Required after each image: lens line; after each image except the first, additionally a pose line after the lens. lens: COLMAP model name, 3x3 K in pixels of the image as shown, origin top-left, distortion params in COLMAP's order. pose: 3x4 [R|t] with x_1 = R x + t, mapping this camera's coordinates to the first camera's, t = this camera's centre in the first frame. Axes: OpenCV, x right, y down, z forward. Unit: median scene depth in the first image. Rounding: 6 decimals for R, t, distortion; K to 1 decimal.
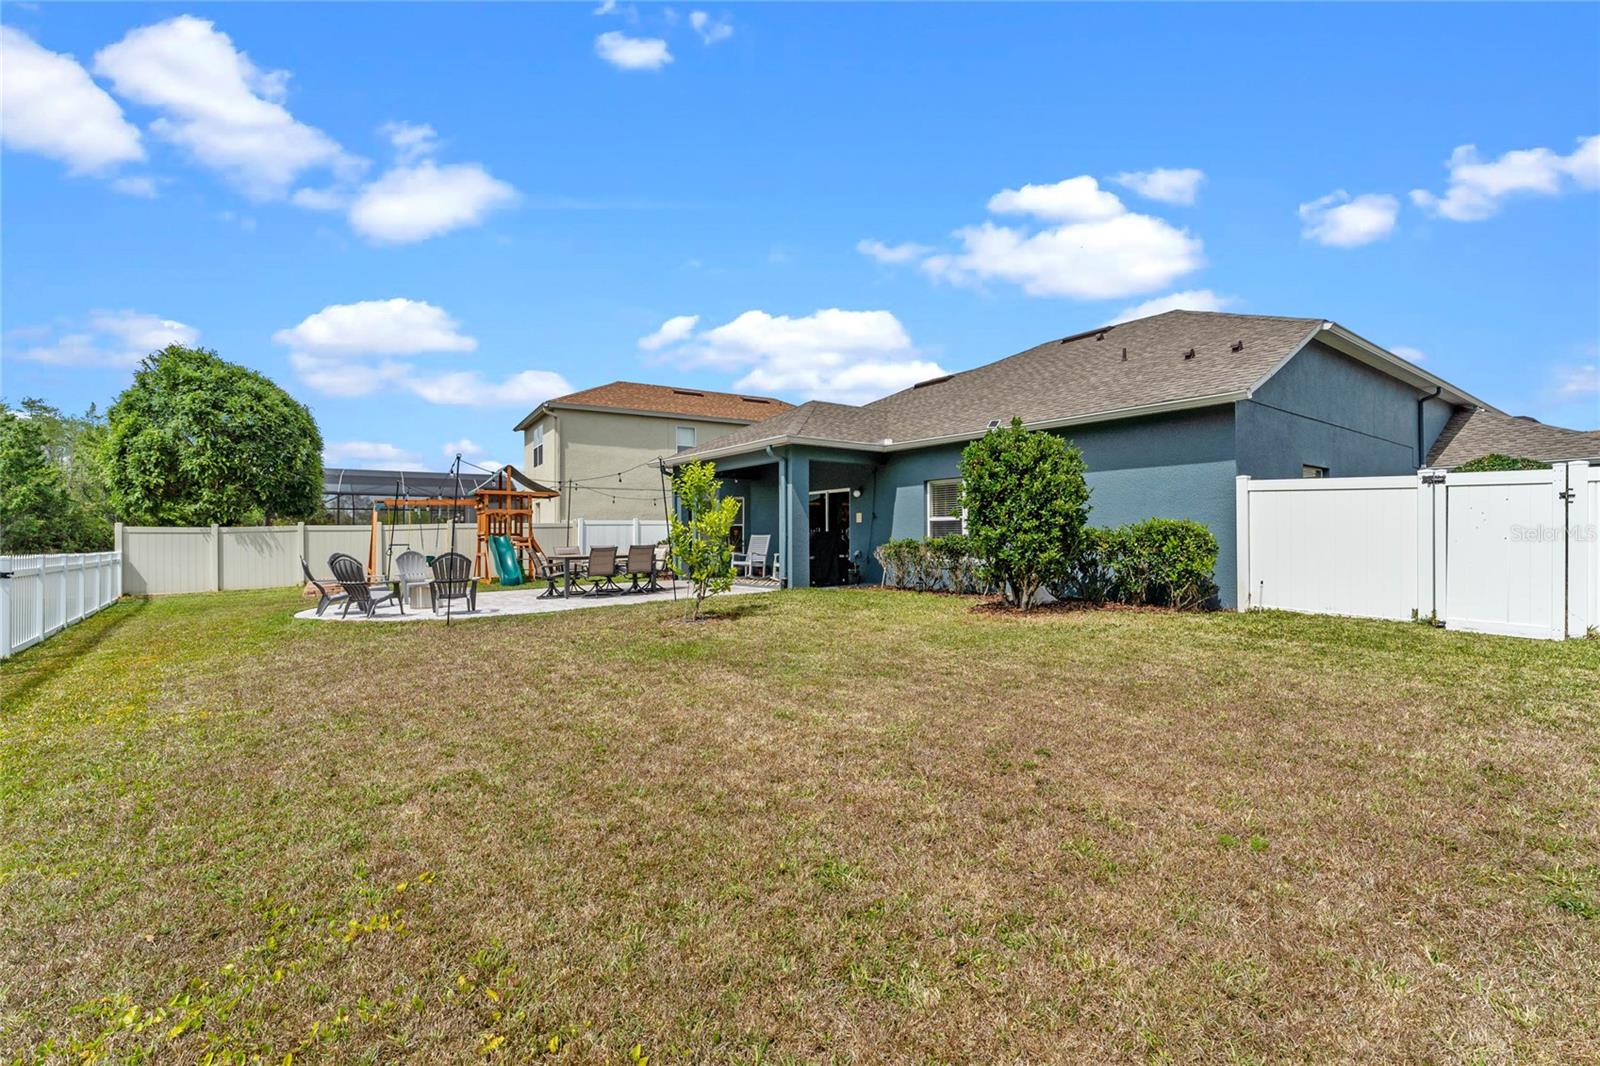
lens RADIAL K [[697.2, 0, 799.4], [0, 697.2, 539.0], [0, 0, 1]] dist [0.002741, -0.000526]
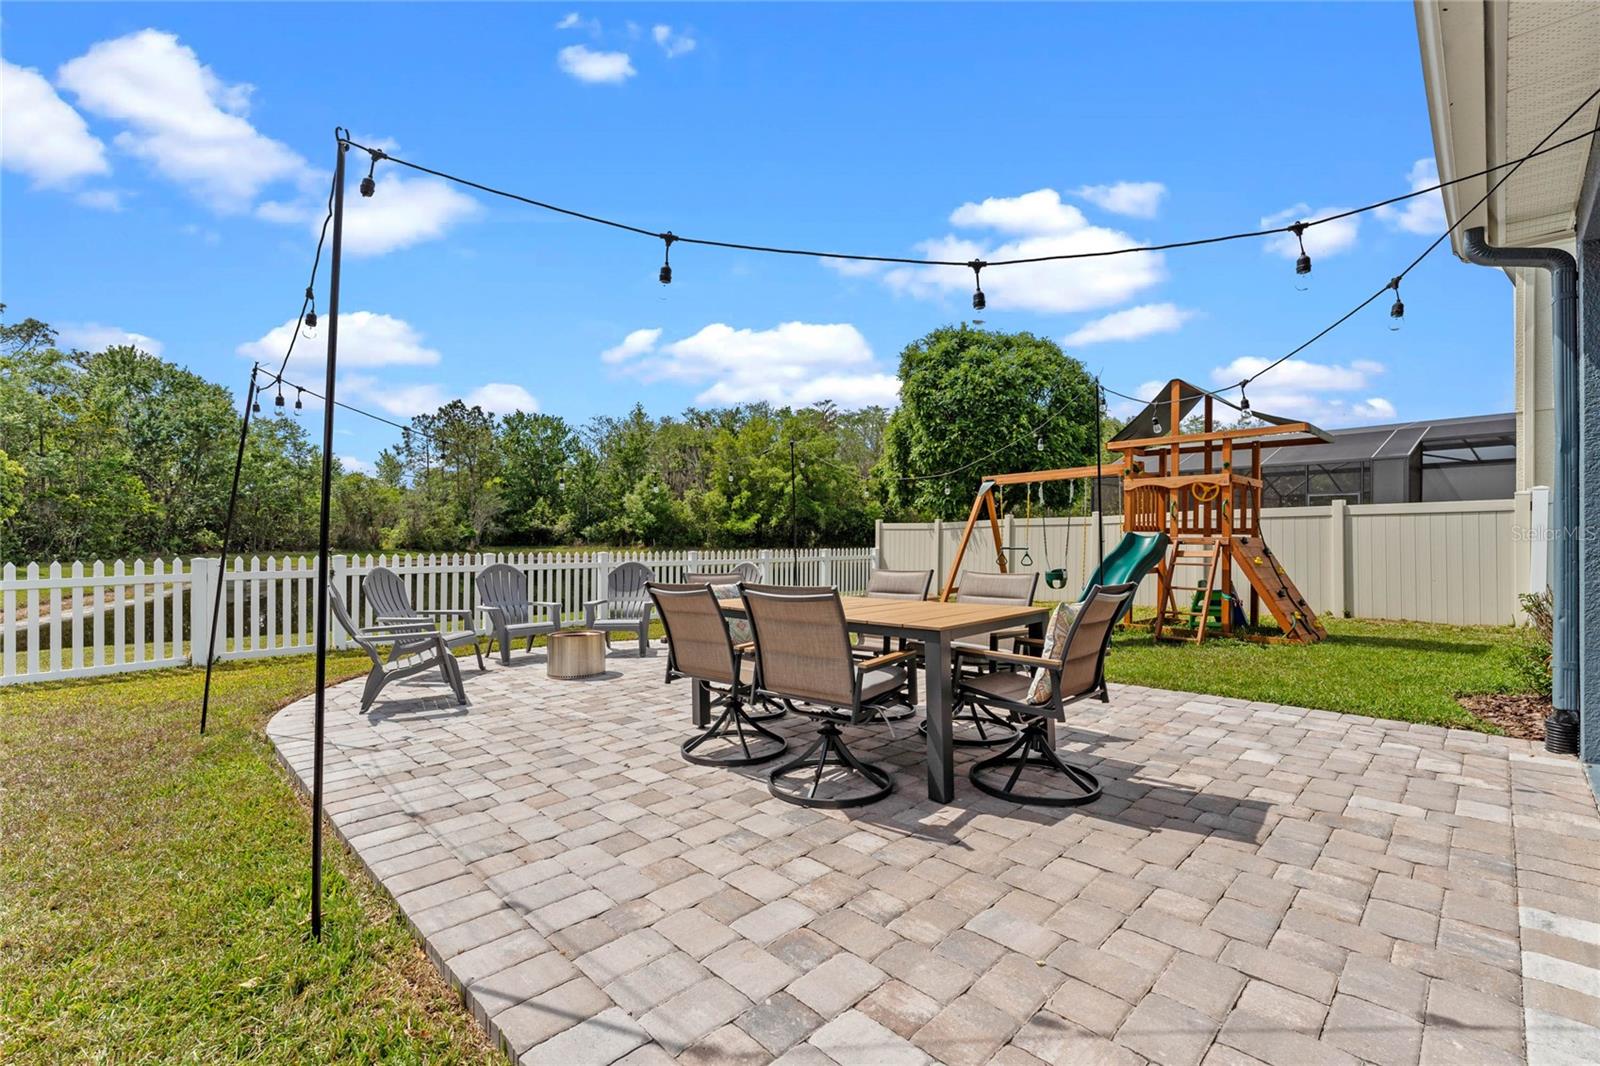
lens RADIAL K [[697.2, 0, 766.0], [0, 697.2, 515.1], [0, 0, 1]] dist [0.002741, -0.000526]
pose [[0.117378, -0.020319, -0.992879, 0.006823], [-0.004014, 0.999773, -0.020934, -0.007223], [0.993079, 0.006442, 0.117270, 0.728218]]
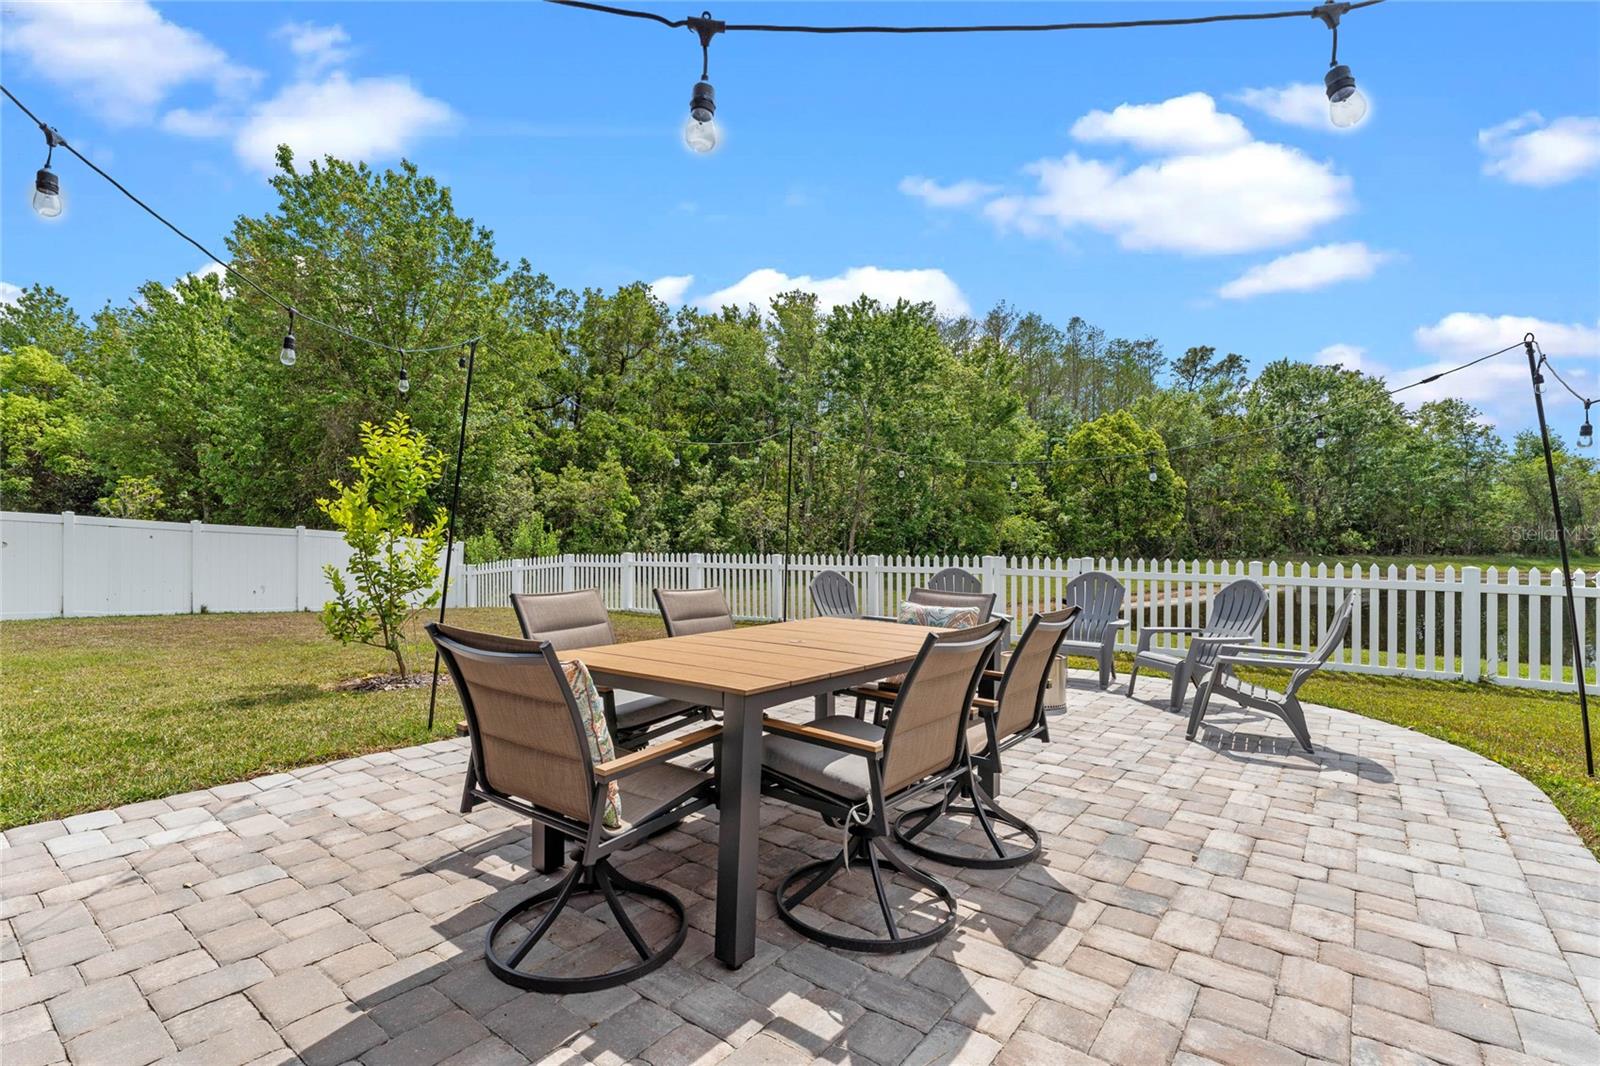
lens RADIAL K [[732.1, 0, 797.7], [0, 732.1, 528.7], [0, 0, 1]] dist [-0.004783, 0.000004]
pose [[-0.962202, 0.006093, -0.272267, -0.273320], [0.007511, 0.999963, -0.004168, -0.009097], [0.272232, -0.006055, -0.962213, 1.078618]]
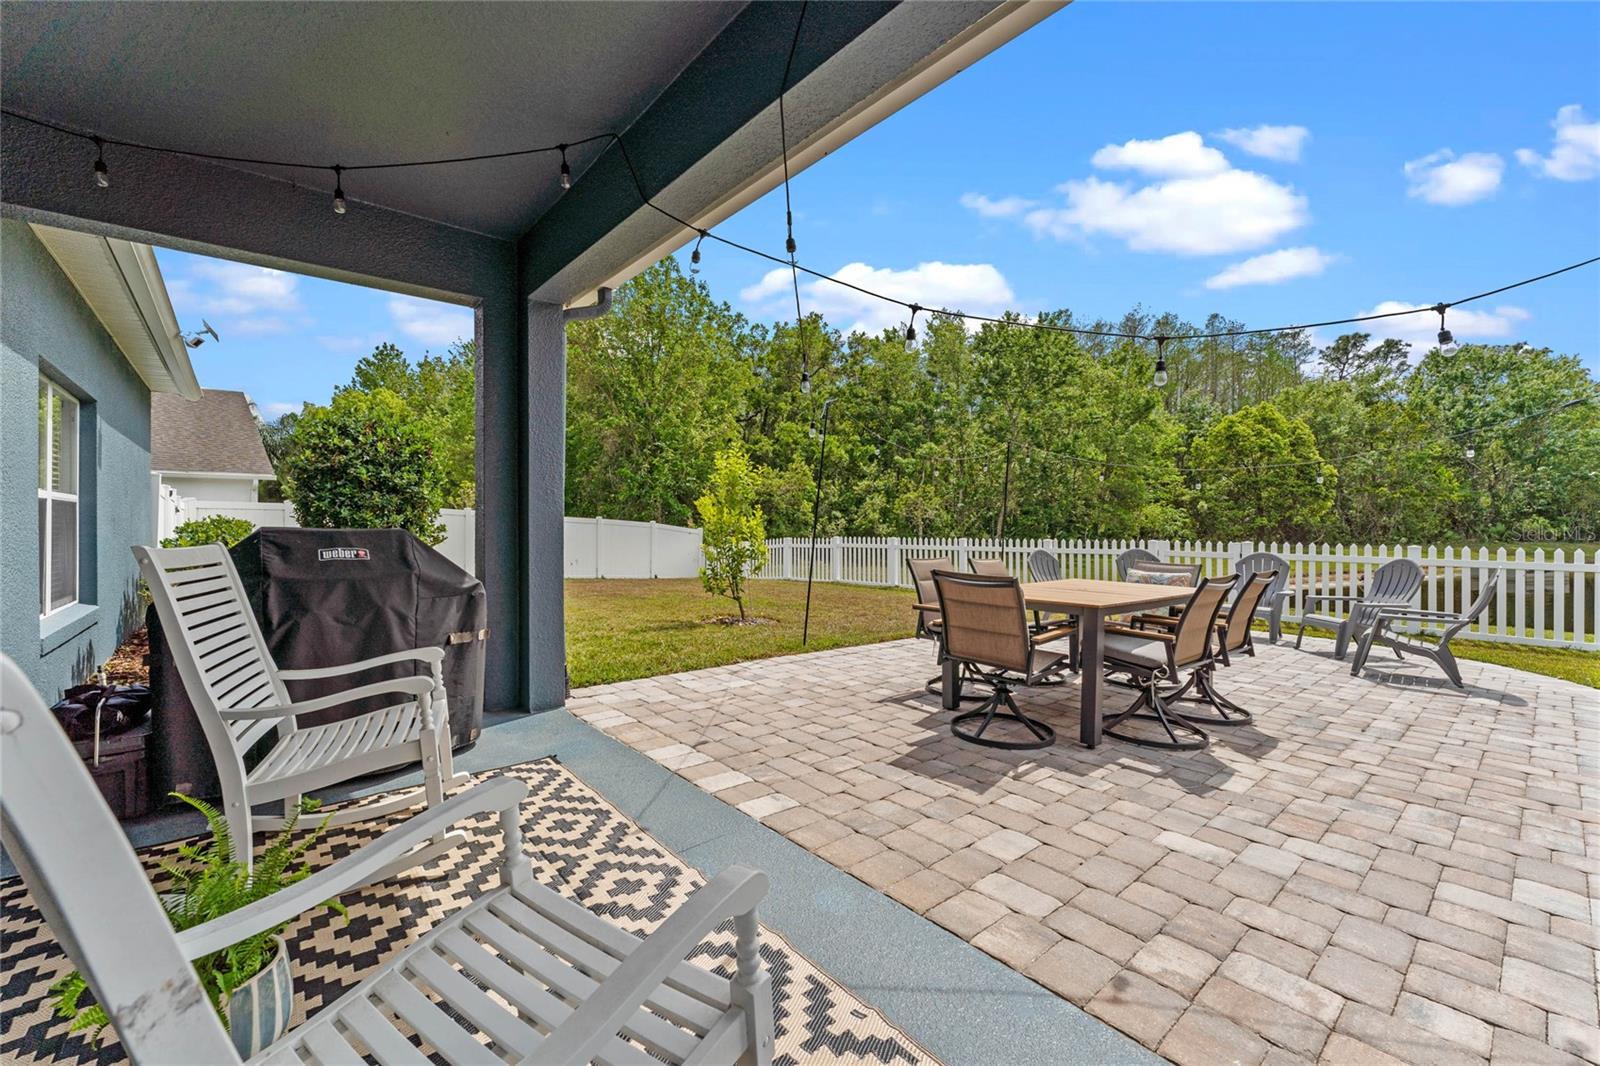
lens RADIAL K [[638.2, 0, 793.1], [0, 638.2, 518.0], [0, 0, 1]] dist [0.000617, 0.000199]
pose [[-0.998125, 0.009271, -0.060501, -0.144783], [0.009443, 0.999952, -0.002557, -0.013415], [0.060474, -0.003124, -0.998165, 1.200043]]
